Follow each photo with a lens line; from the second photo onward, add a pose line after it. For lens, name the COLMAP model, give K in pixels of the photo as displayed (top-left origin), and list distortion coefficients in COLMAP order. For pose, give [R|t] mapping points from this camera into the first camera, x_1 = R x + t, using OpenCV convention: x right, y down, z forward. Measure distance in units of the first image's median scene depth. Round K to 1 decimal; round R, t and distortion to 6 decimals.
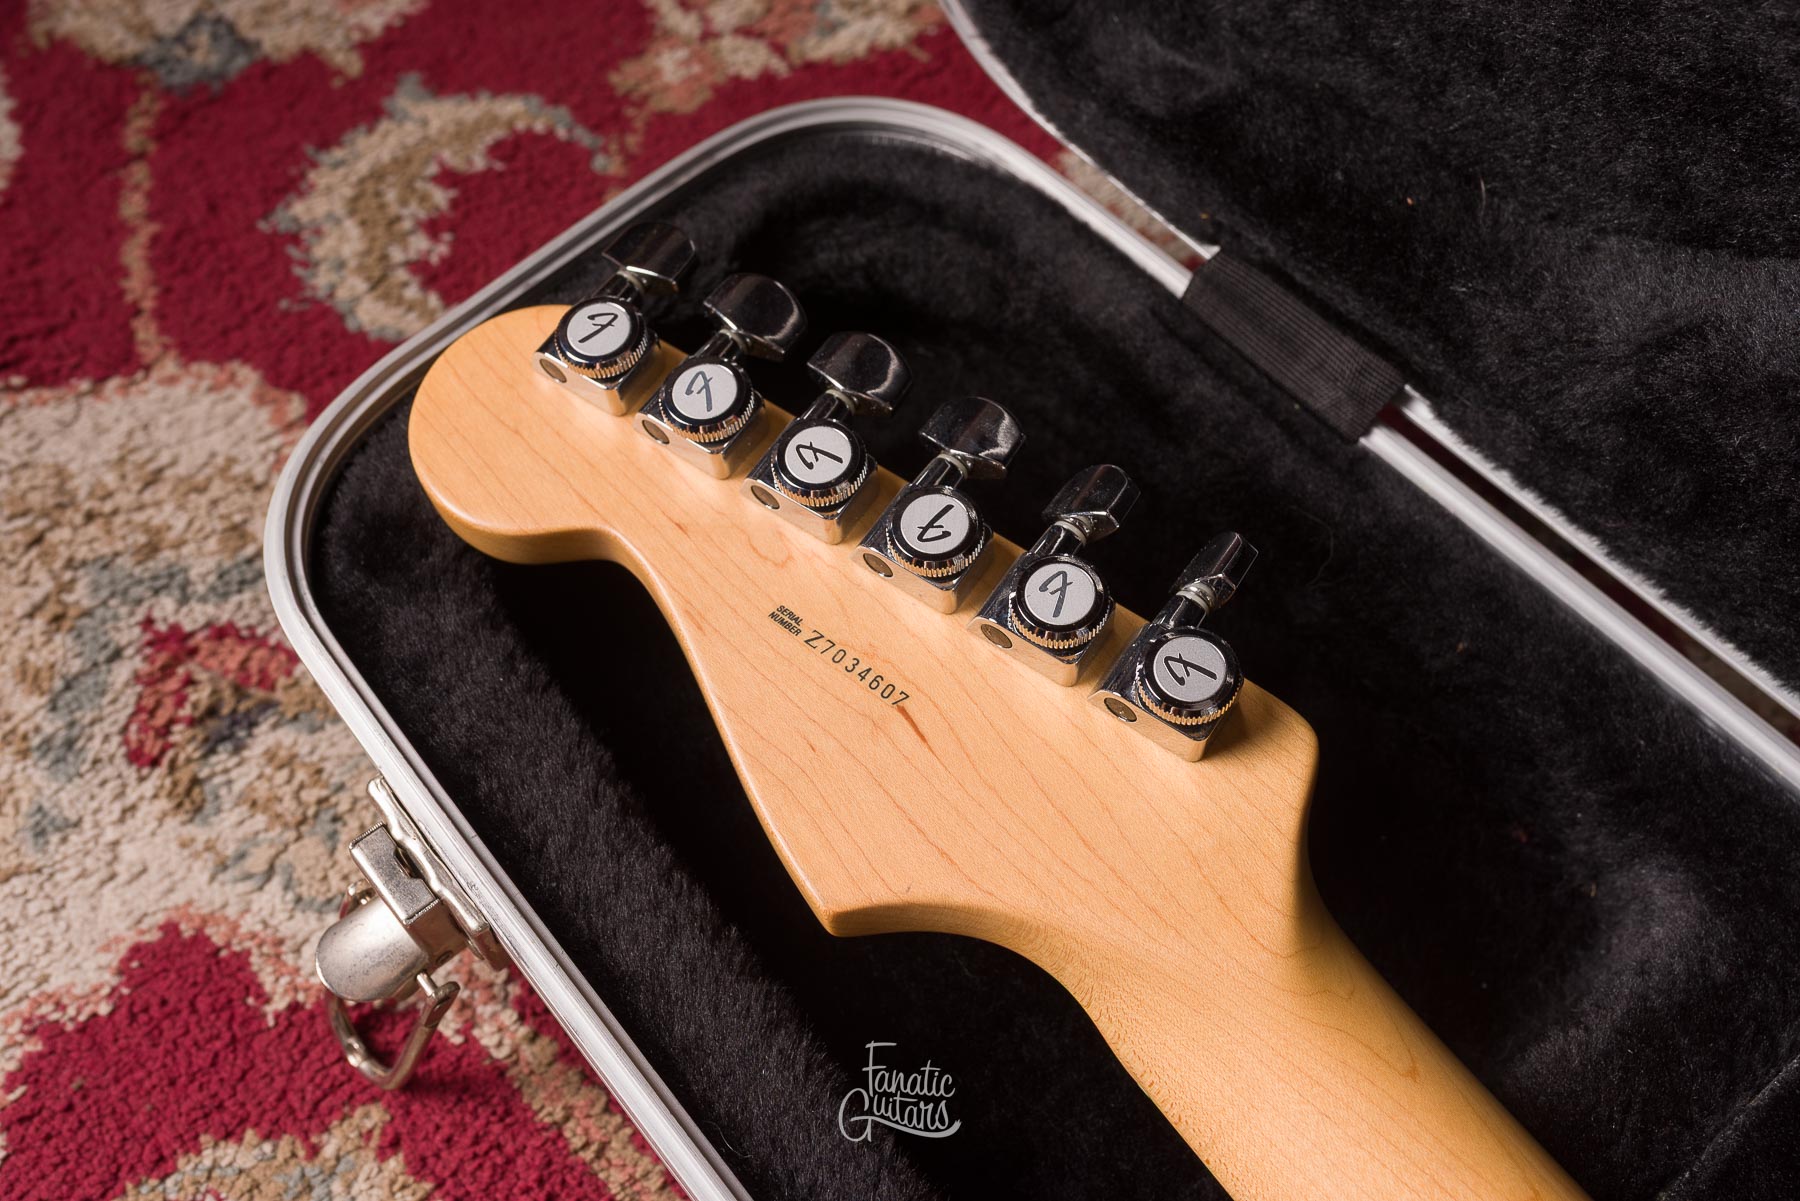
lens RADIAL K [[1804.7, 0, 898.9], [0, 1804.7, 601.0], [0, 0, 1]] dist [-0.000141, 0.004284]
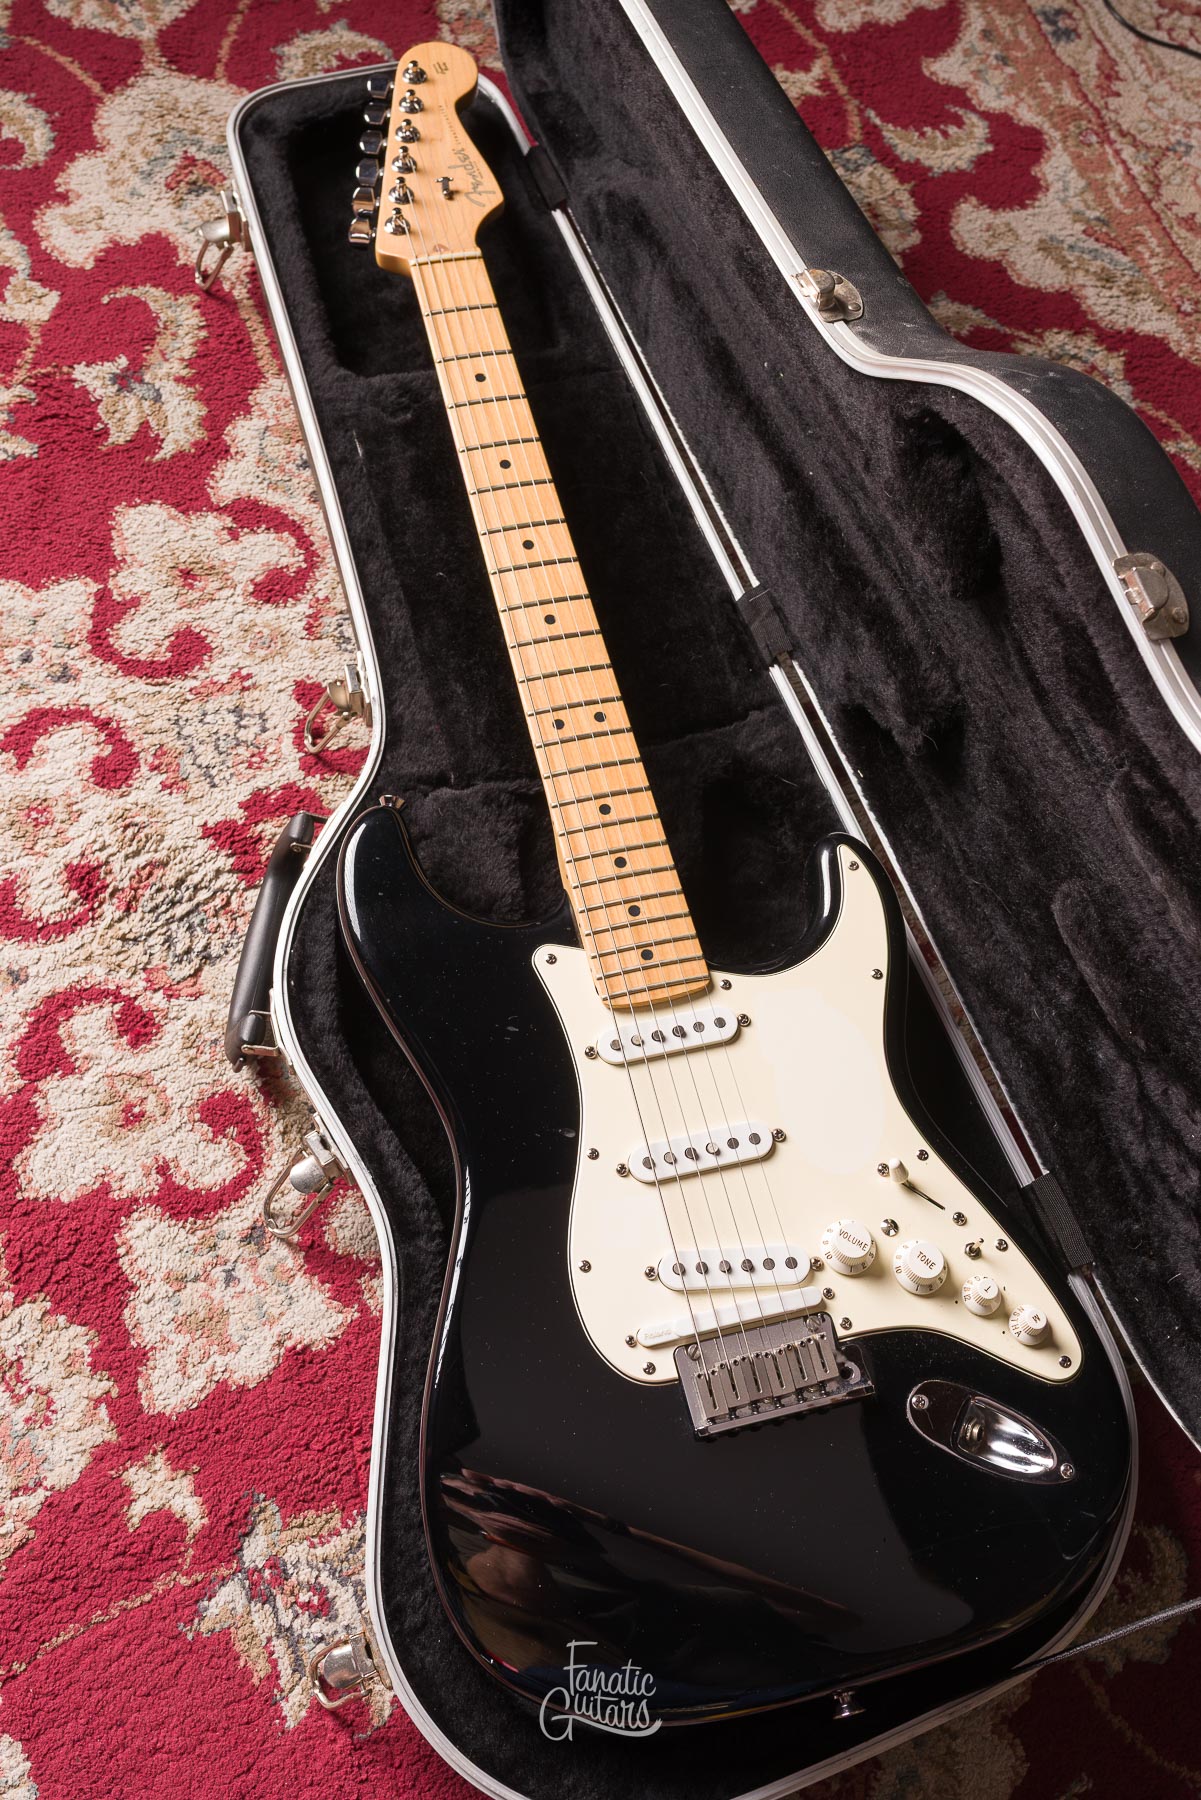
lens RADIAL K [[1900.6, 0, 601.2], [0, 1900.6, 888.7], [0, 0, 1]] dist [-0.001802, -0.006578]
pose [[0.919612, 0.380761, -0.096618, 1.030672], [-0.378335, 0.924668, 0.043022, 0.776300], [0.105721, -0.003009, 0.994391, -2.154683]]
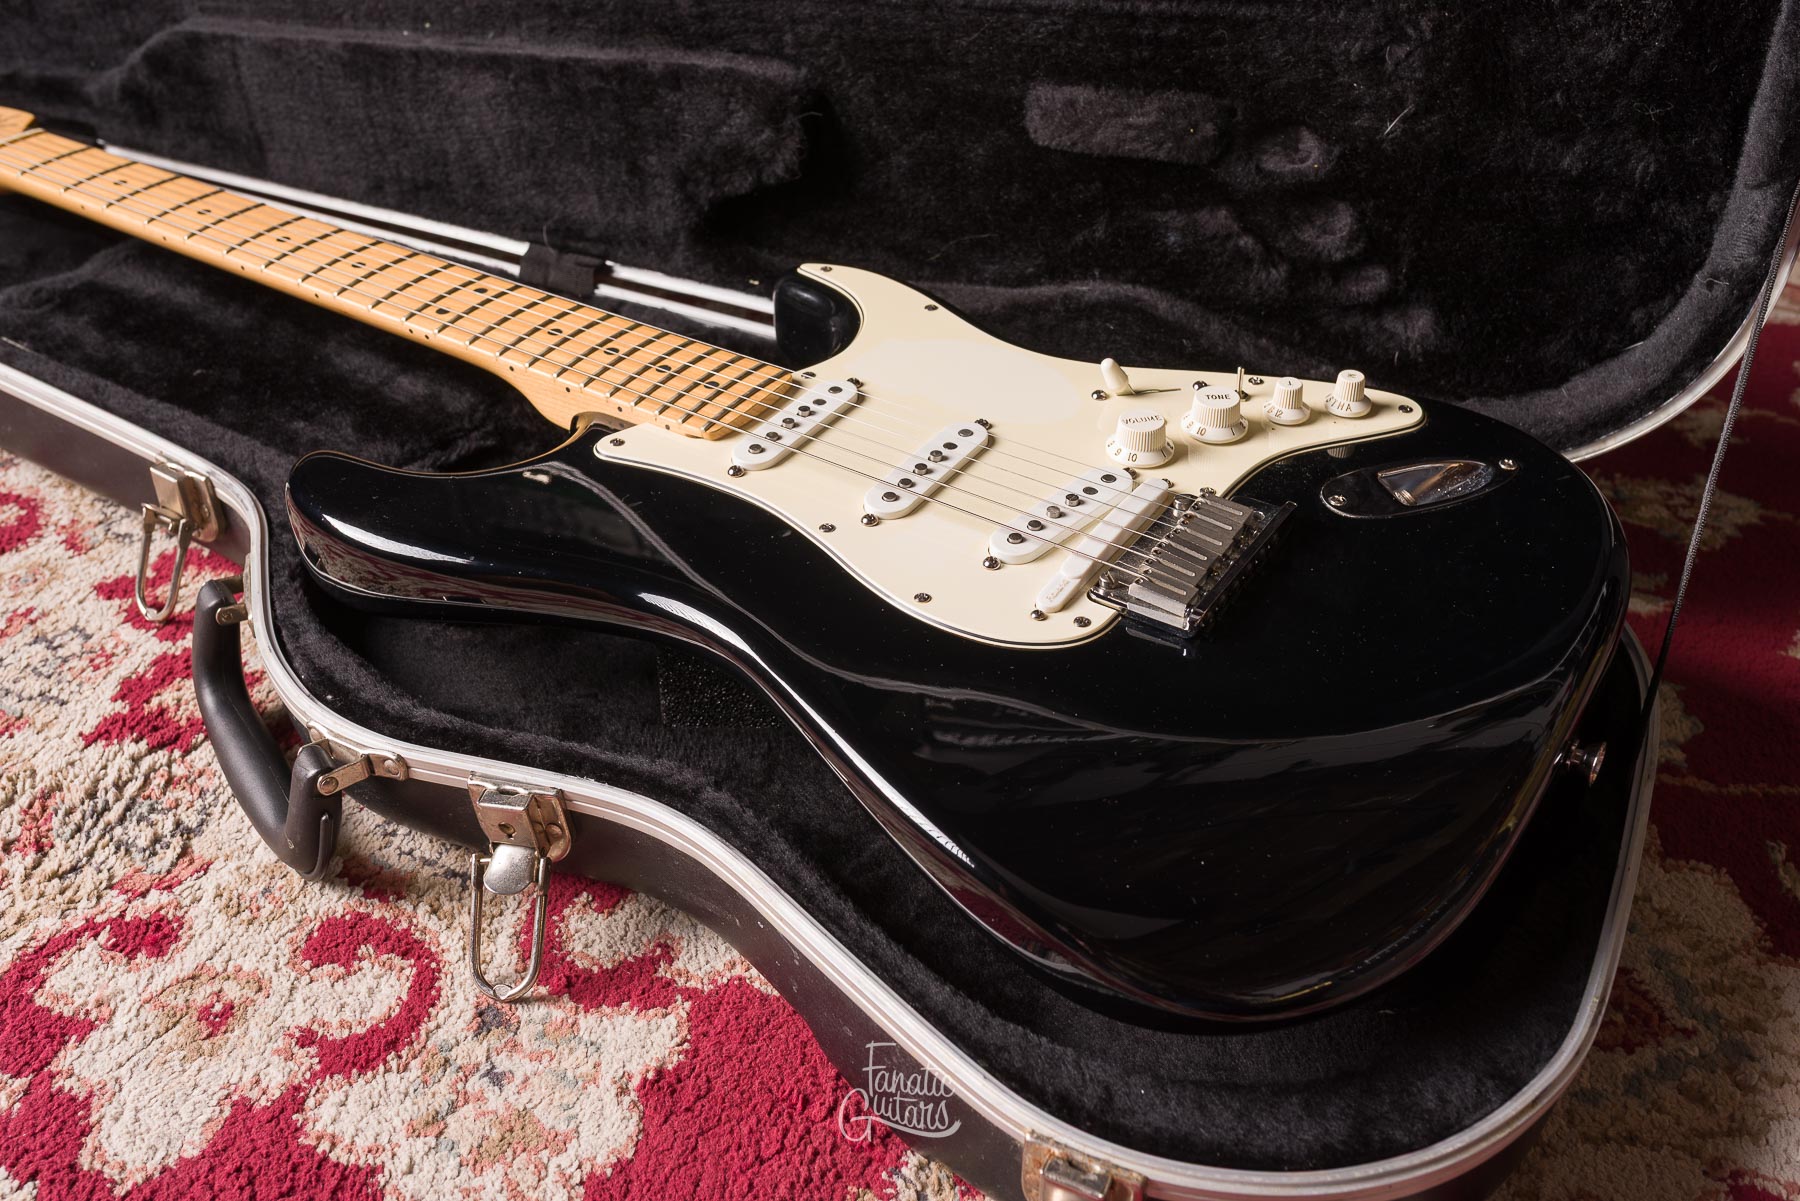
lens RADIAL K [[1740.3, 0, 898.3], [0, 1740.3, 601.9], [0, 0, 1]] dist [-0.004287, 0.003427]
pose [[0.941345, -0.210261, 0.263932, 0.552027], [0.302803, 0.871527, -0.385681, 1.861155], [-0.148931, 0.442979, 0.884075, -1.260107]]
